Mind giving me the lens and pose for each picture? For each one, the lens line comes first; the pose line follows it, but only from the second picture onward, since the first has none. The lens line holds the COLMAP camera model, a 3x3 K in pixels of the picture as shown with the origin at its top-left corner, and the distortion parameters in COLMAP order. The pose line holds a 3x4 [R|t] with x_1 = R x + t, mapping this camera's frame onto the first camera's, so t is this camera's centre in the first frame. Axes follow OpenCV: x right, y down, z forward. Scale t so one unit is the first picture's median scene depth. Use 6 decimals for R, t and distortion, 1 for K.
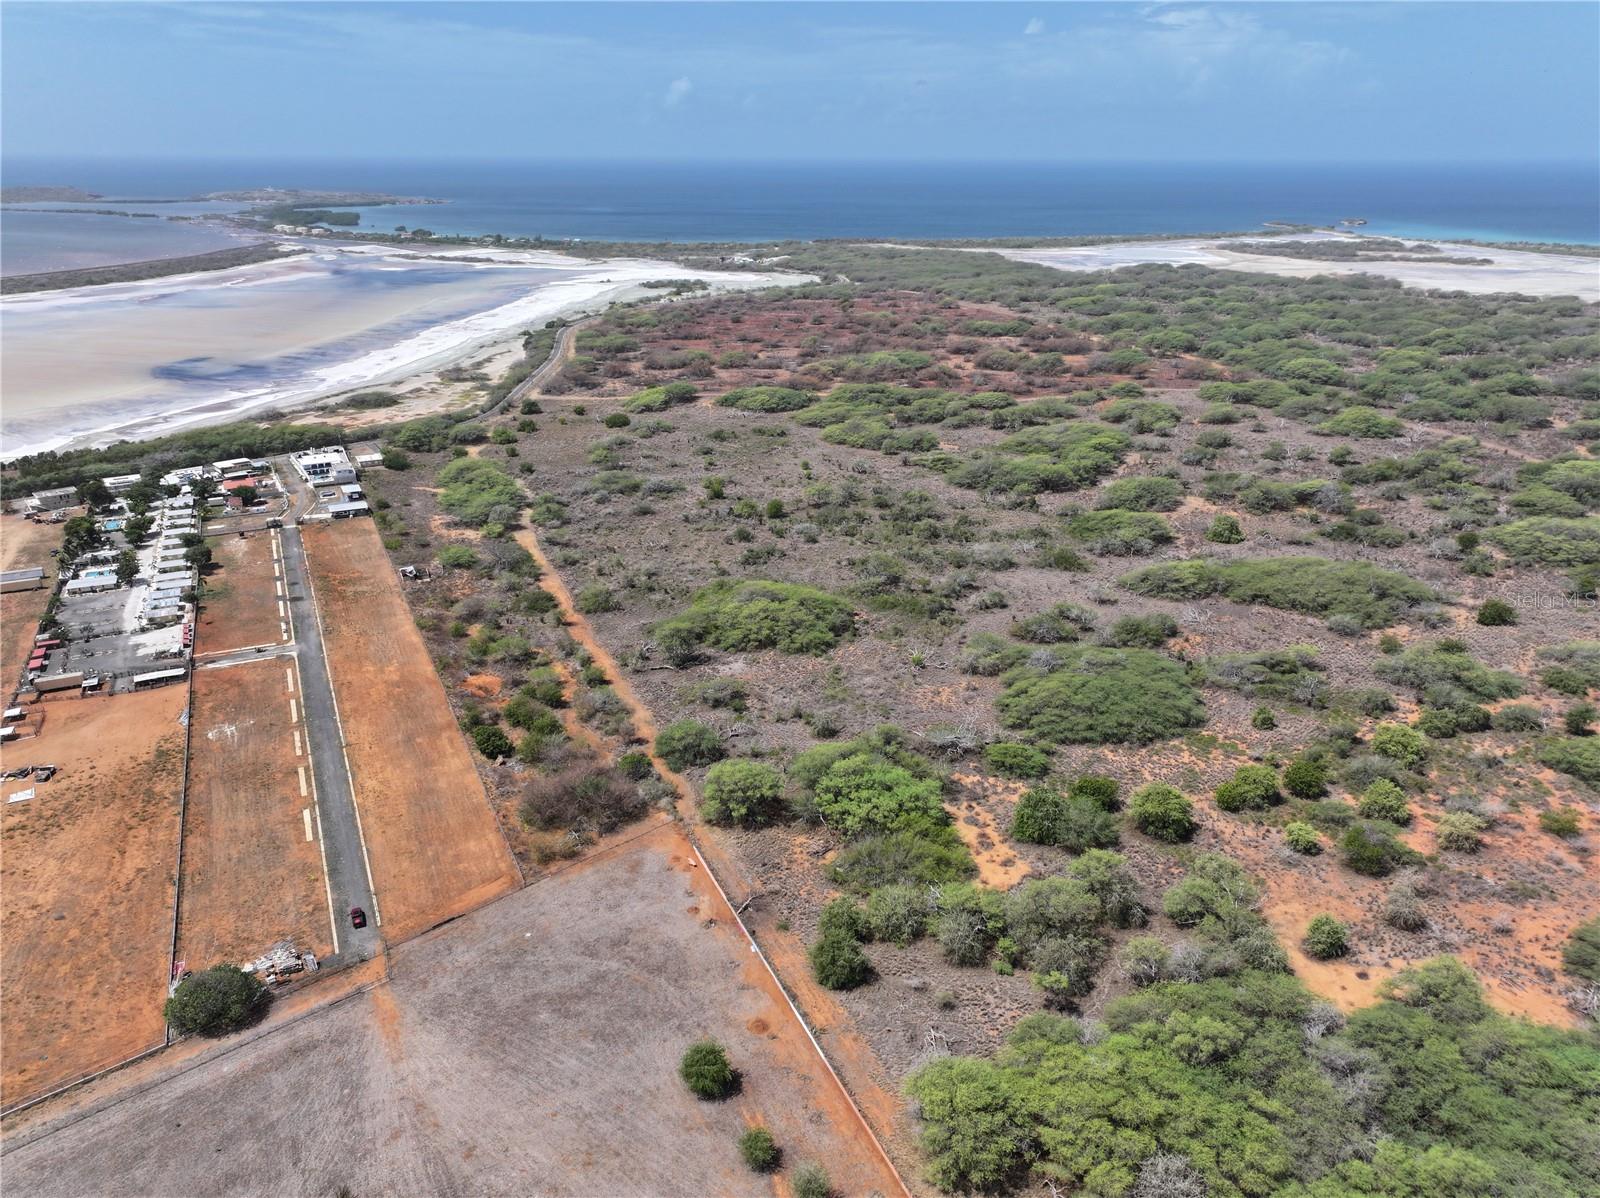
lens RADIAL K [[1128.8, 0, 807.5], [0, 1128.8, 591.3], [0, 0, 1]] dist [0.001948, 0.014006]
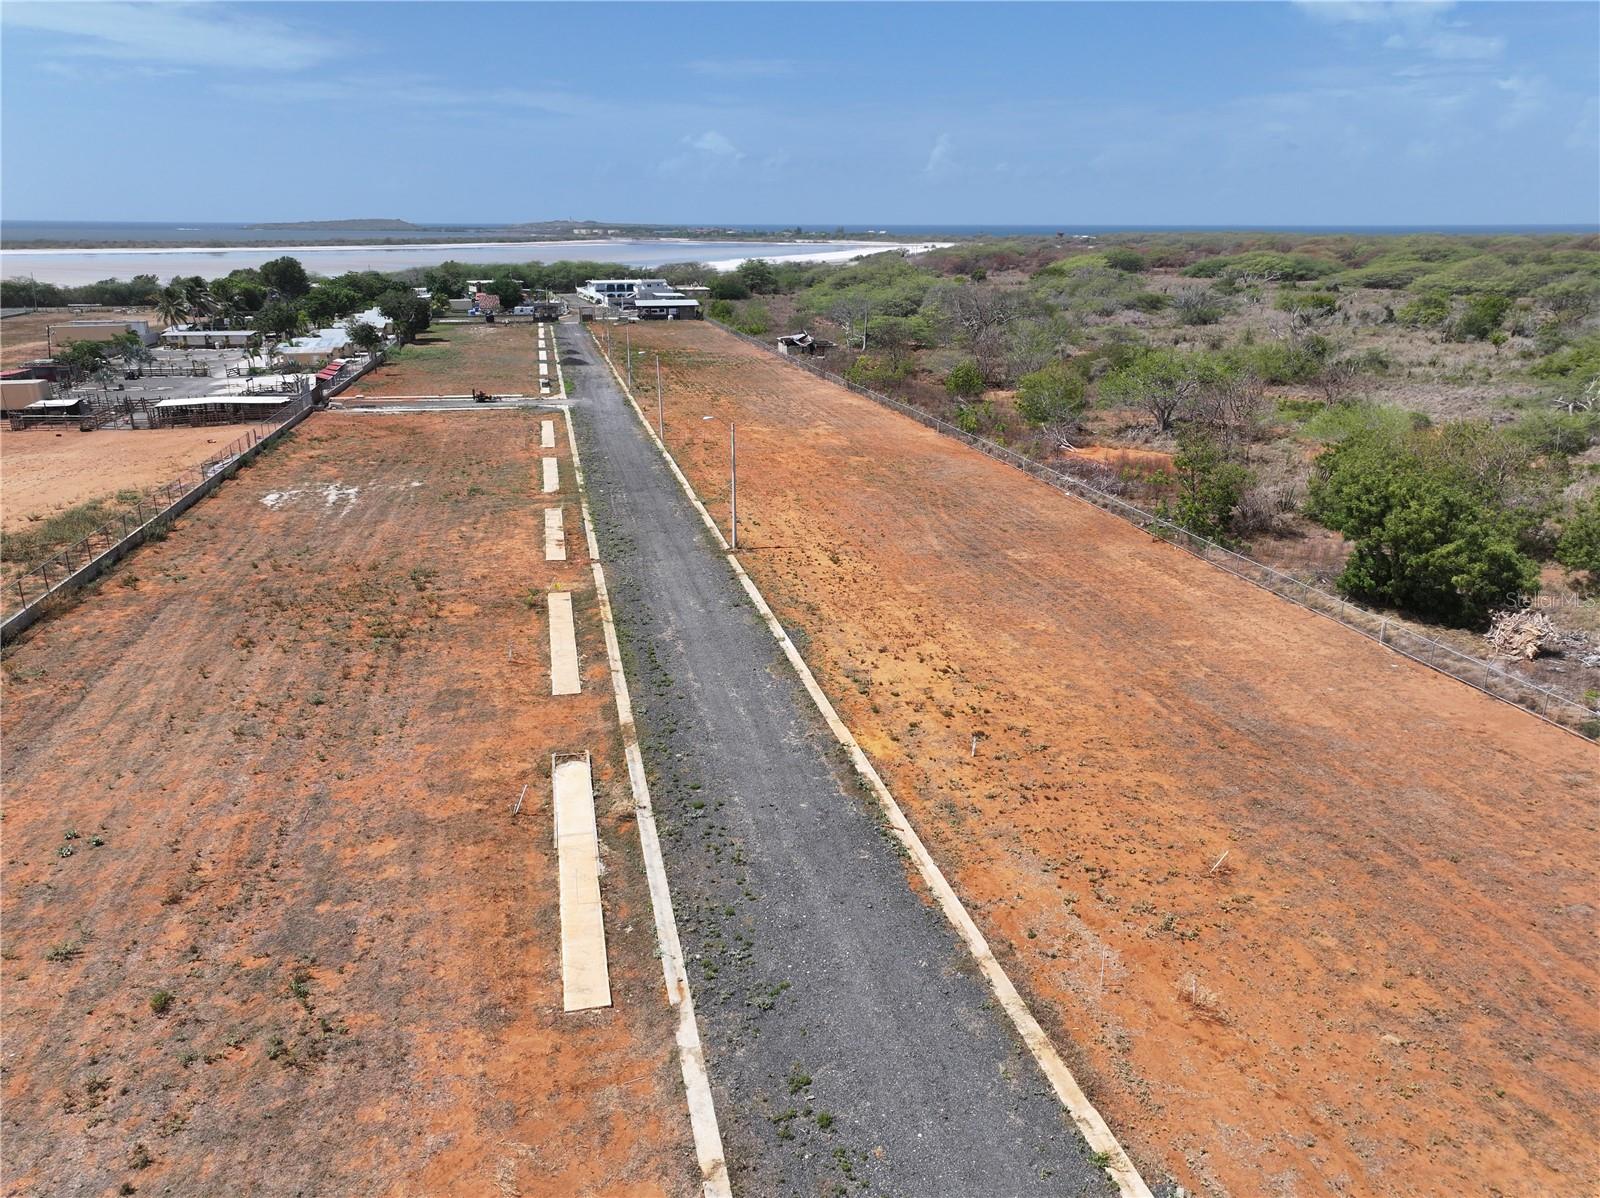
lens RADIAL K [[1128.8, 0, 793.4], [0, 1128.8, 602.2], [0, 0, 1]] dist [0.001948, 0.014006]
pose [[0.972920, 0.061599, -0.222782, -0.321168], [-0.072242, 0.996587, -0.039937, 0.147718], [0.219561, 0.054950, 0.974050, 0.720572]]
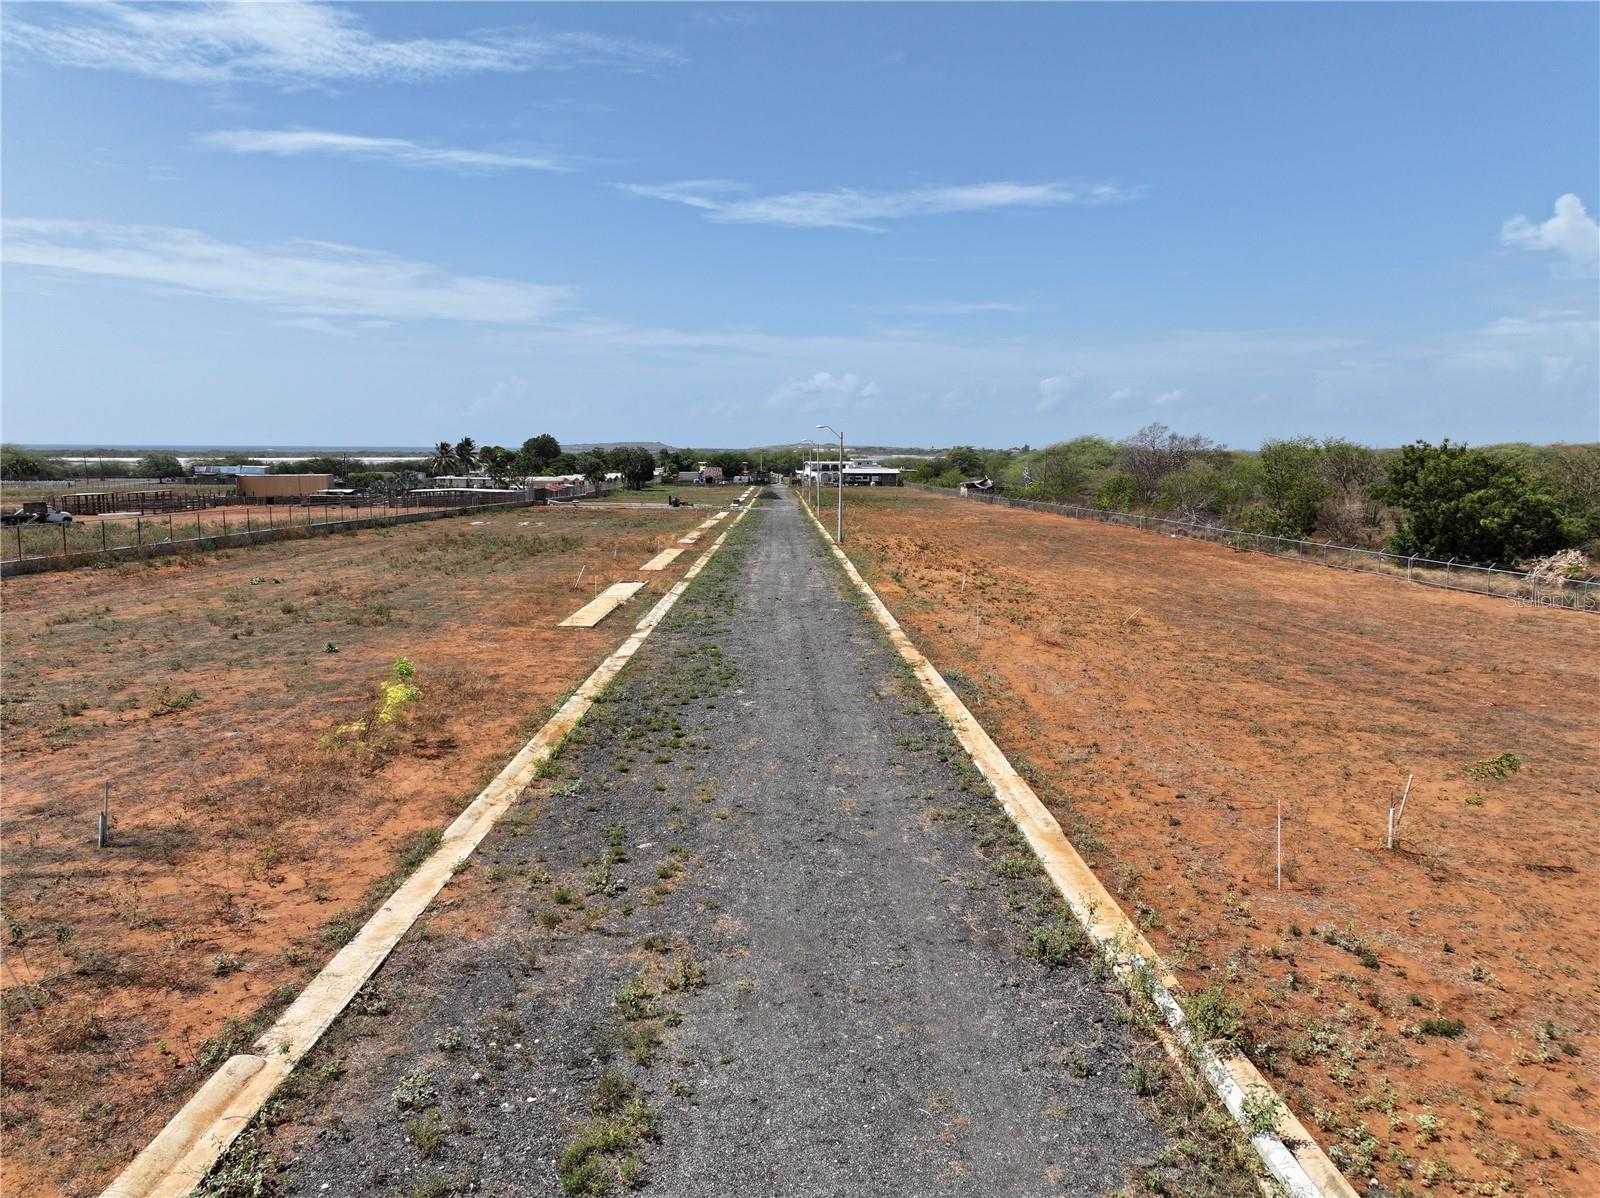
lens RADIAL K [[1128.8, 0, 804.8], [0, 1128.8, 605.7], [0, 0, 1]] dist [0.001948, 0.014006]
pose [[0.910847, 0.049532, -0.409762, -0.285343], [-0.143999, 0.968529, -0.203016, 0.195997], [0.386810, 0.243921, 0.889314, 0.711120]]
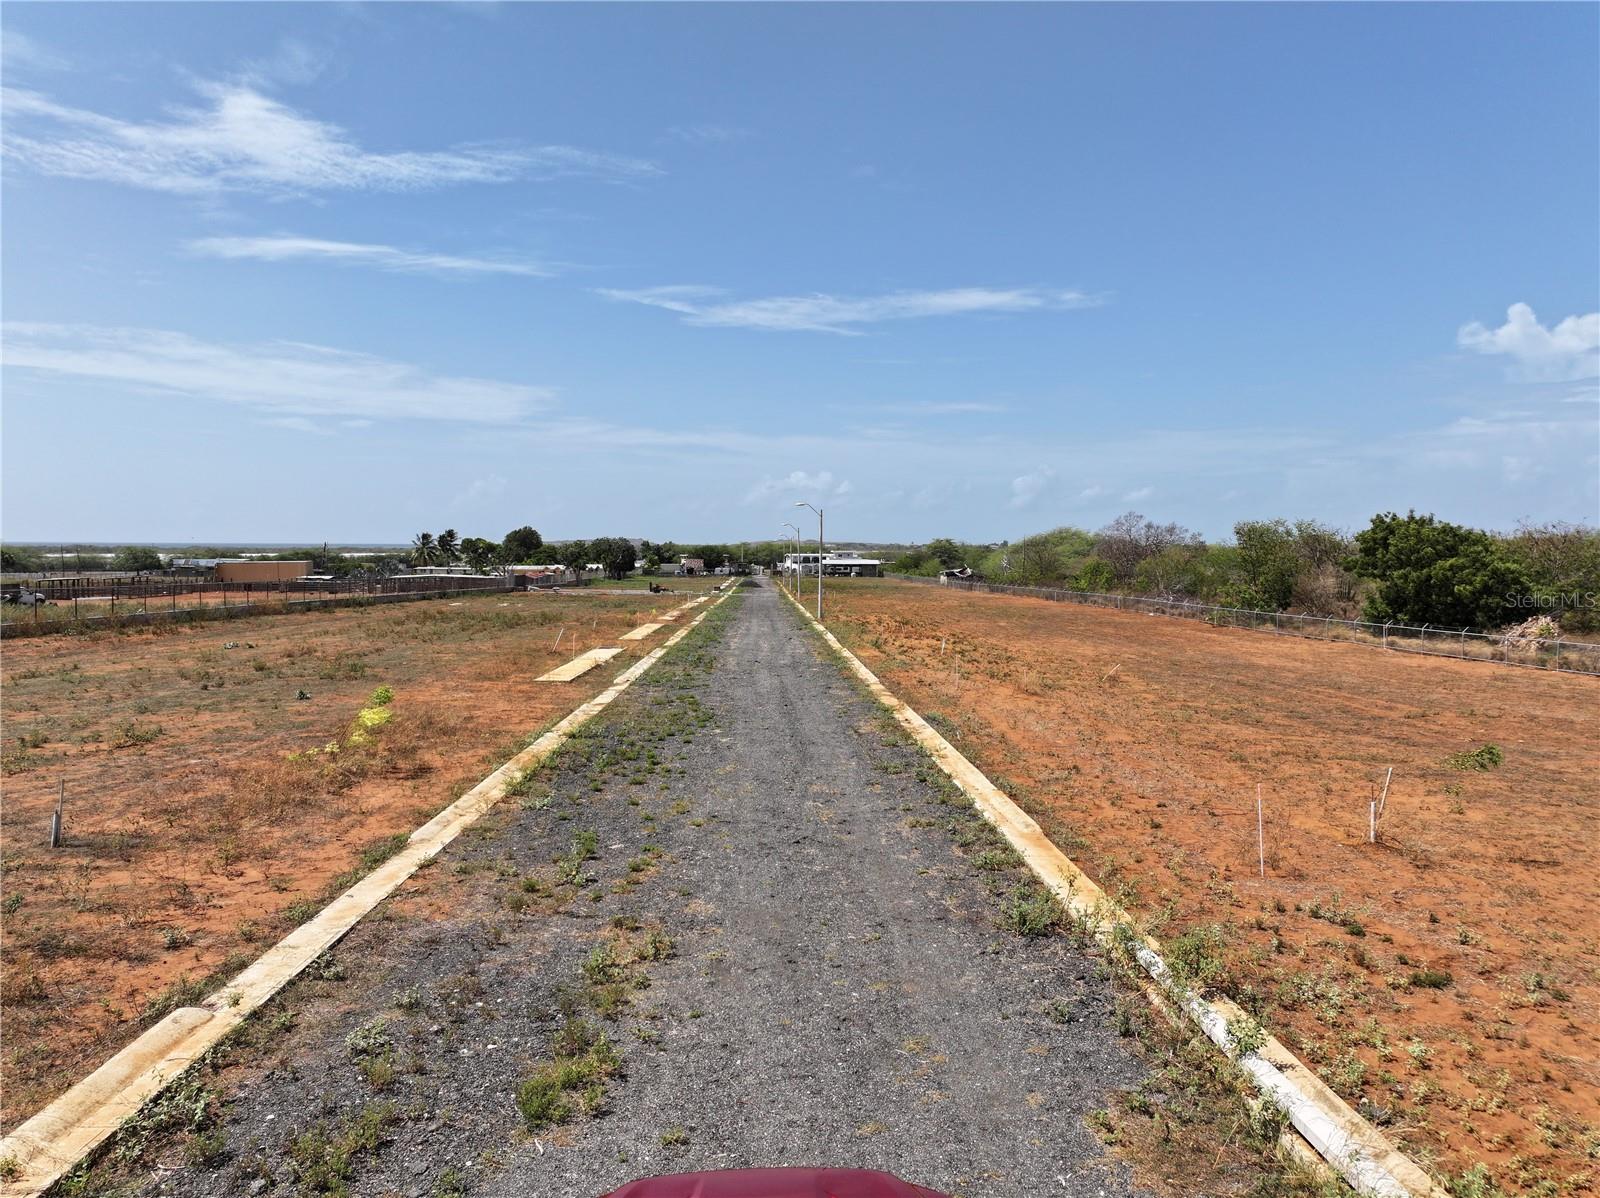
lens RADIAL K [[1128.8, 0, 806.5], [0, 1128.8, 619.4], [0, 0, 1]] dist [0.001948, 0.014006]
pose [[0.917756, 0.003030, -0.397133, -0.284799], [-0.125555, 0.950897, -0.282897, 0.200779], [0.376775, 0.309493, 0.873072, 0.712829]]
